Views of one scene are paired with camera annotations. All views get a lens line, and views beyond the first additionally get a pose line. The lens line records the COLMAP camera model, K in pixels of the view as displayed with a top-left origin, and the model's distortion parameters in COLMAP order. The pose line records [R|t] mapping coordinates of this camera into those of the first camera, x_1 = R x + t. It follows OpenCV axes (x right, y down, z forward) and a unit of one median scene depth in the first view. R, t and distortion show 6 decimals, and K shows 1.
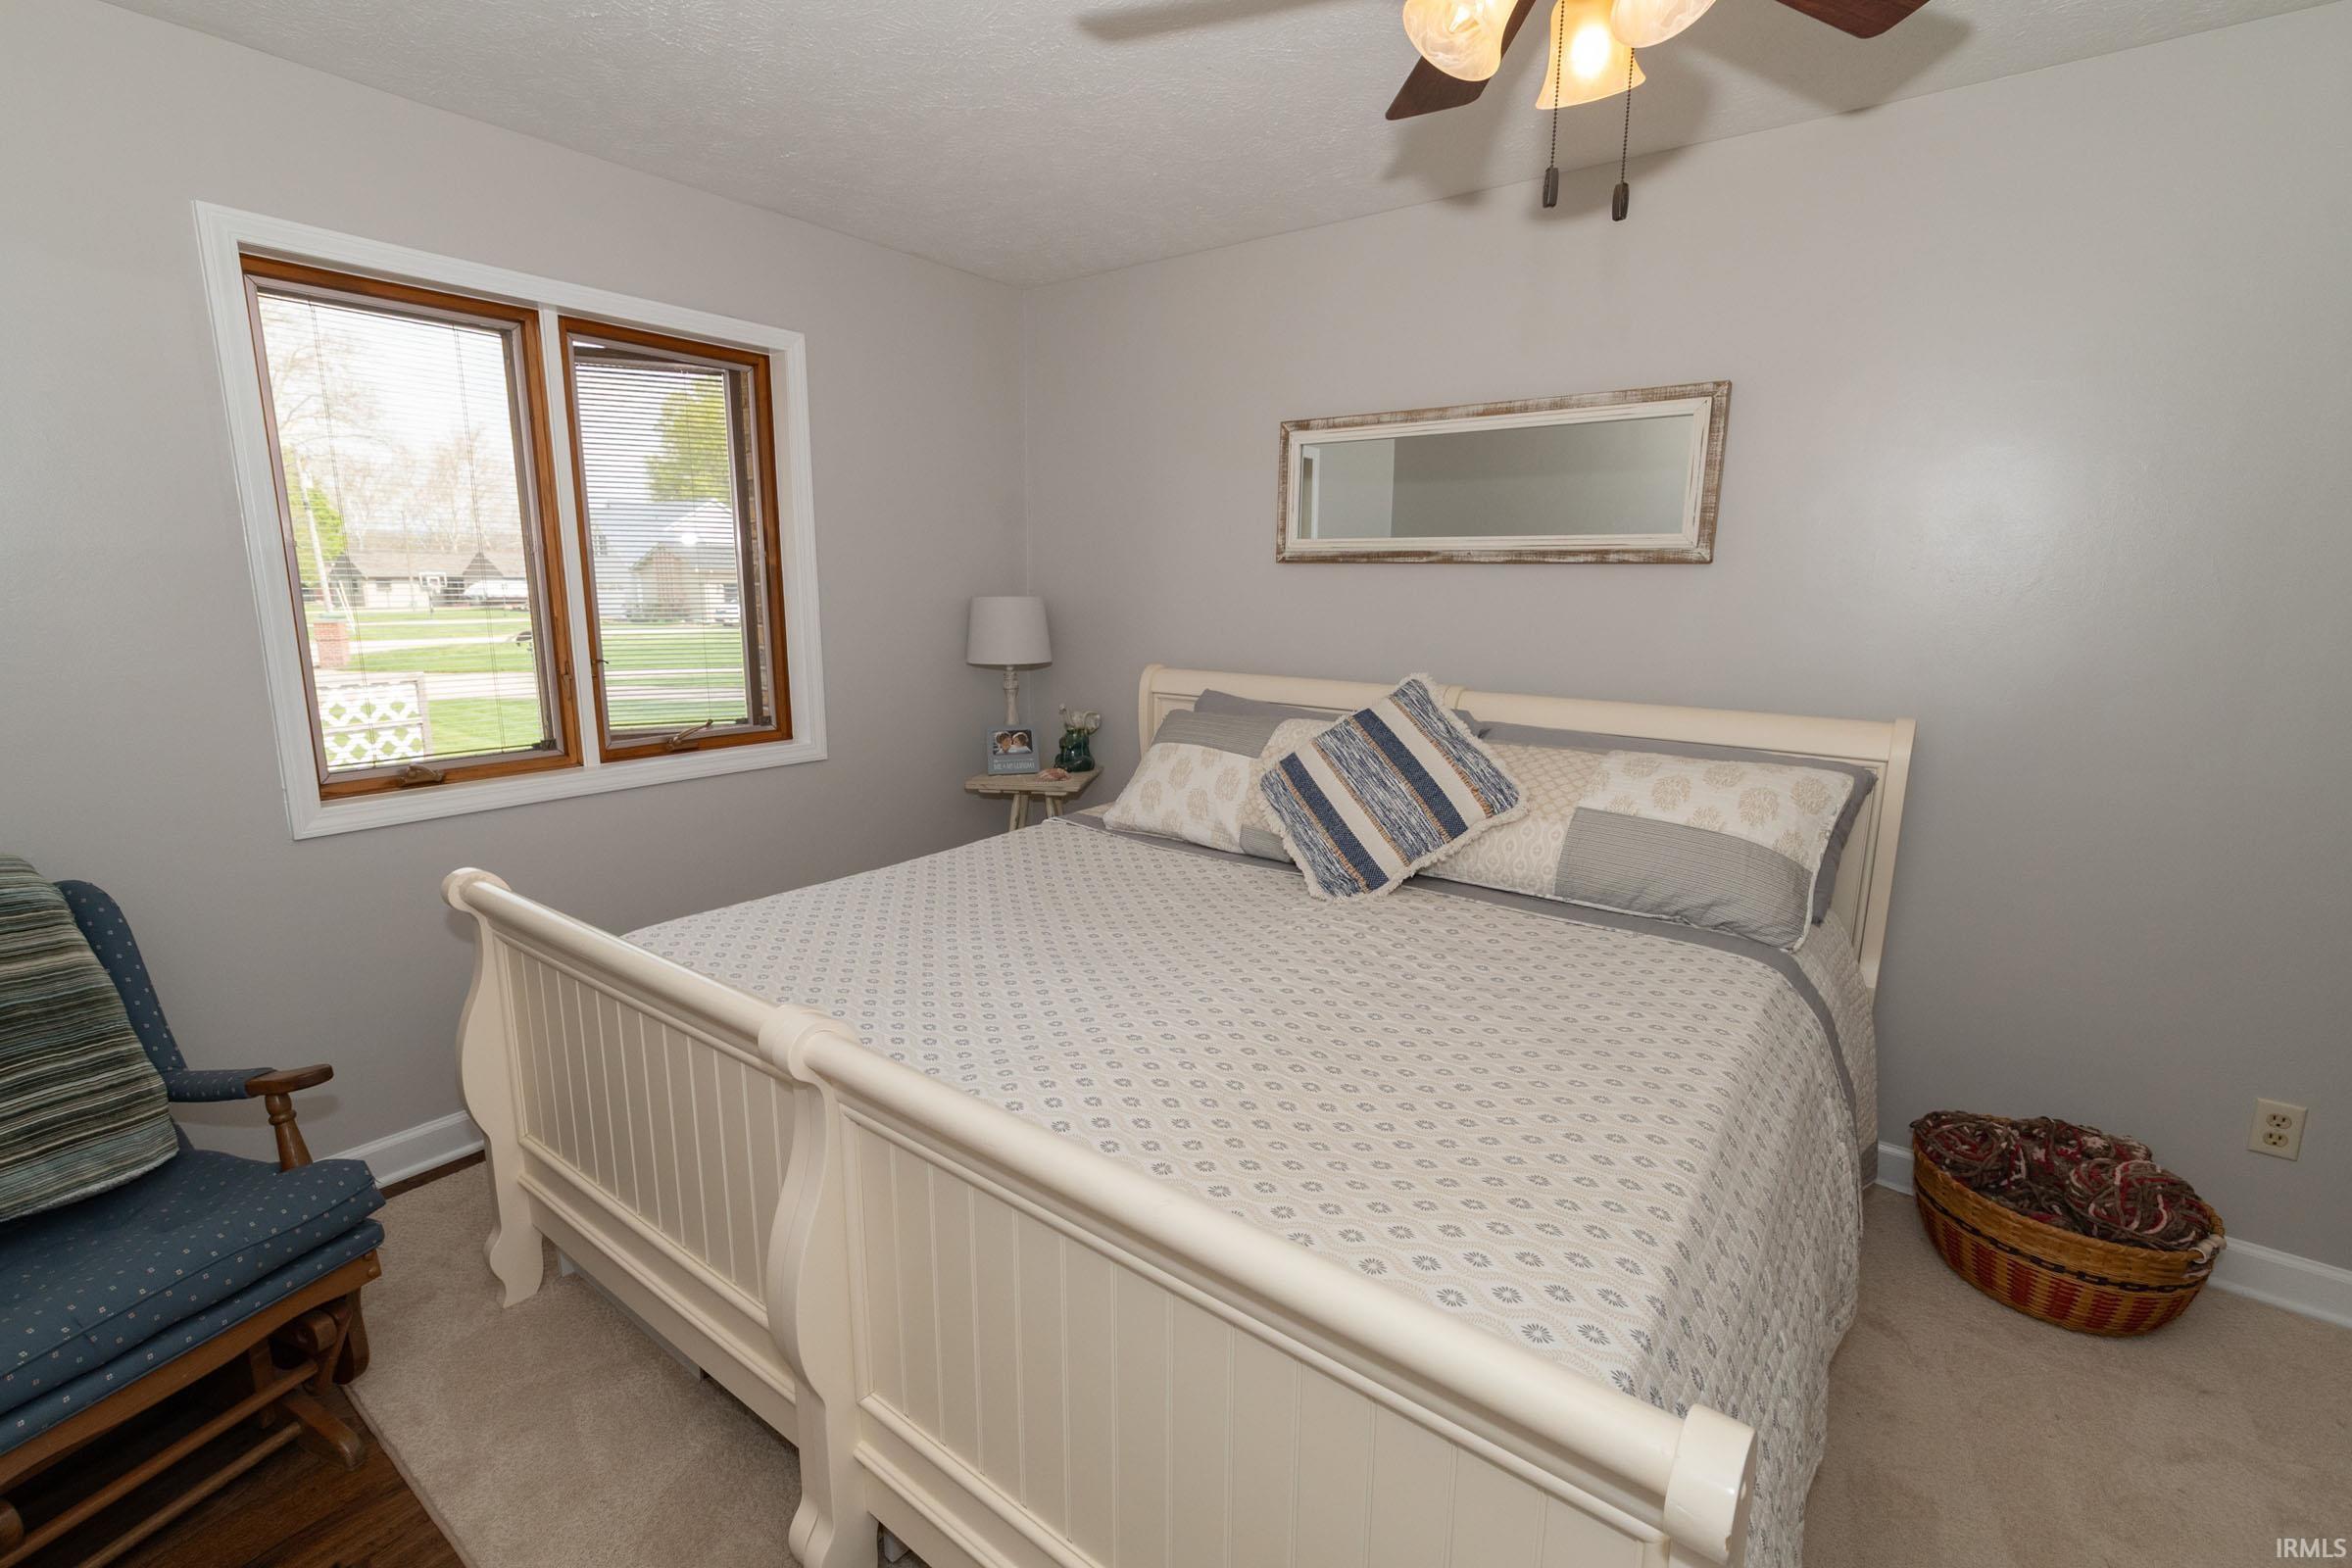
lens RADIAL K [[1043.6, 0, 1123.8], [0, 1043.6, 776.1], [0, 0, 1]] dist [-0.002477, -0.000092]
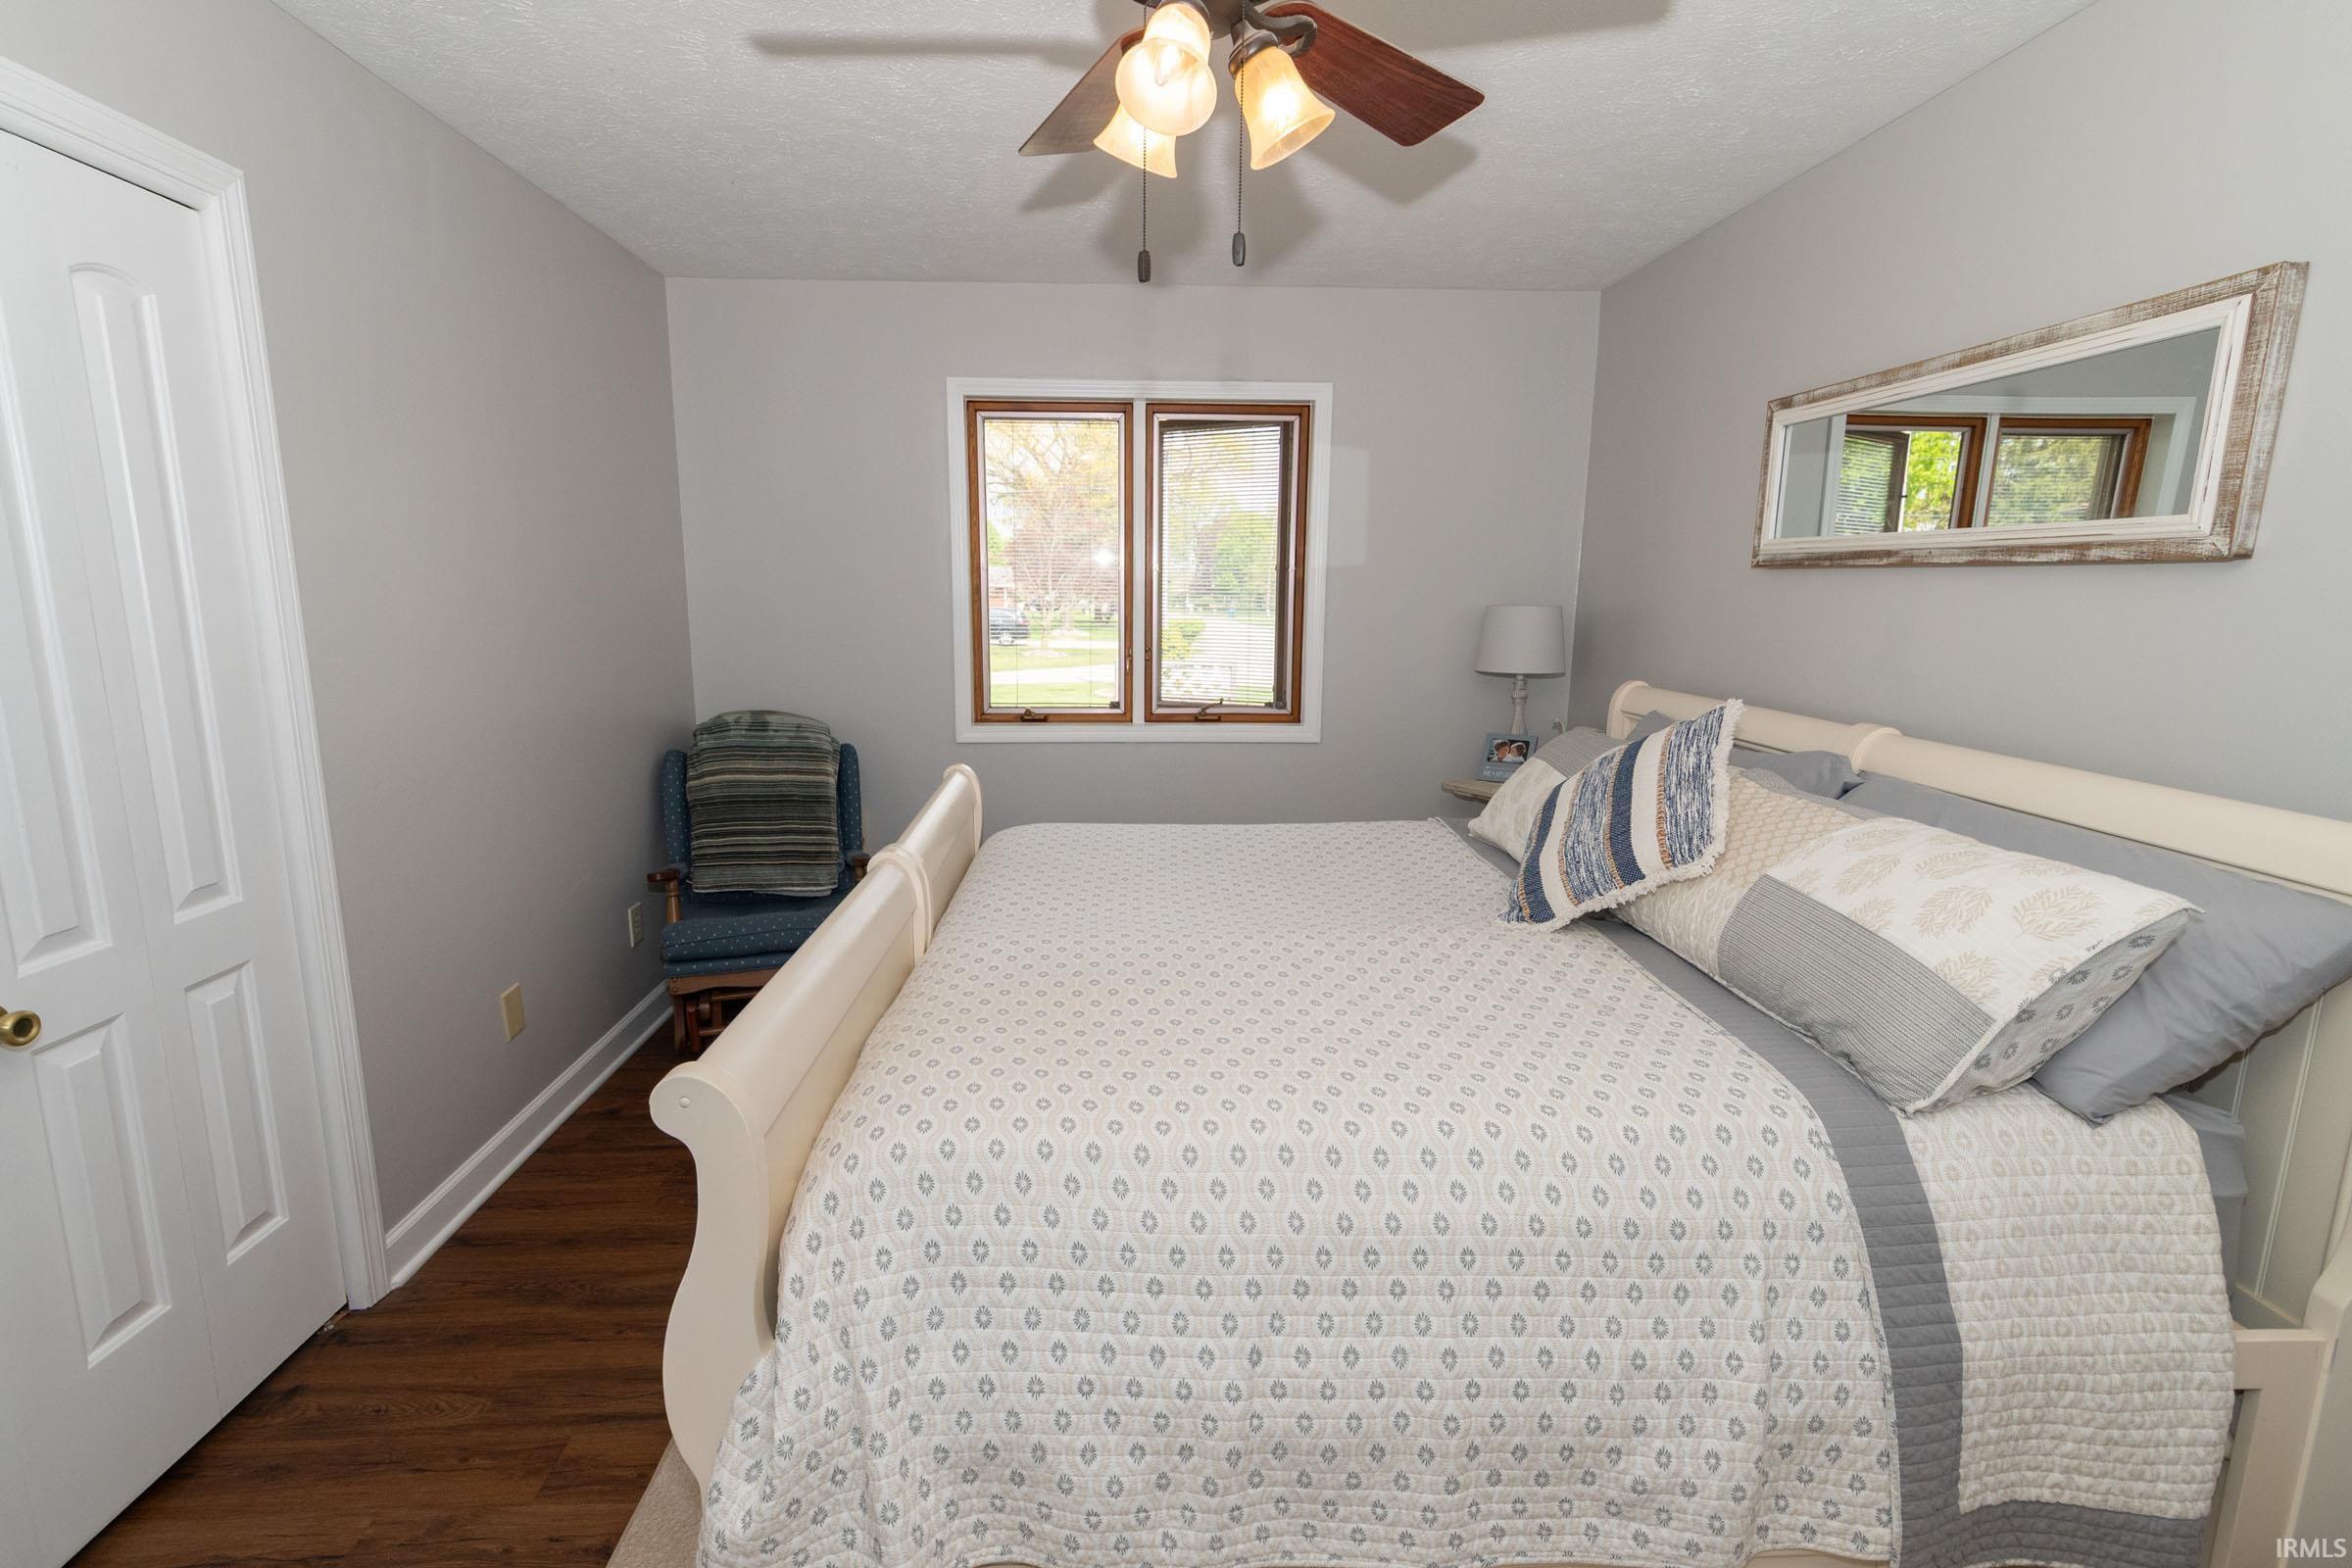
lens RADIAL K [[1043.6, 0, 1111.5], [0, 1043.6, 773.1], [0, 0, 1]] dist [-0.002477, -0.000092]
pose [[0.630853, 0.132445, -0.764515, 0.596895], [-0.142688, 0.988322, 0.053476, -0.015030], [0.762669, 0.075351, 0.642384, 0.093696]]
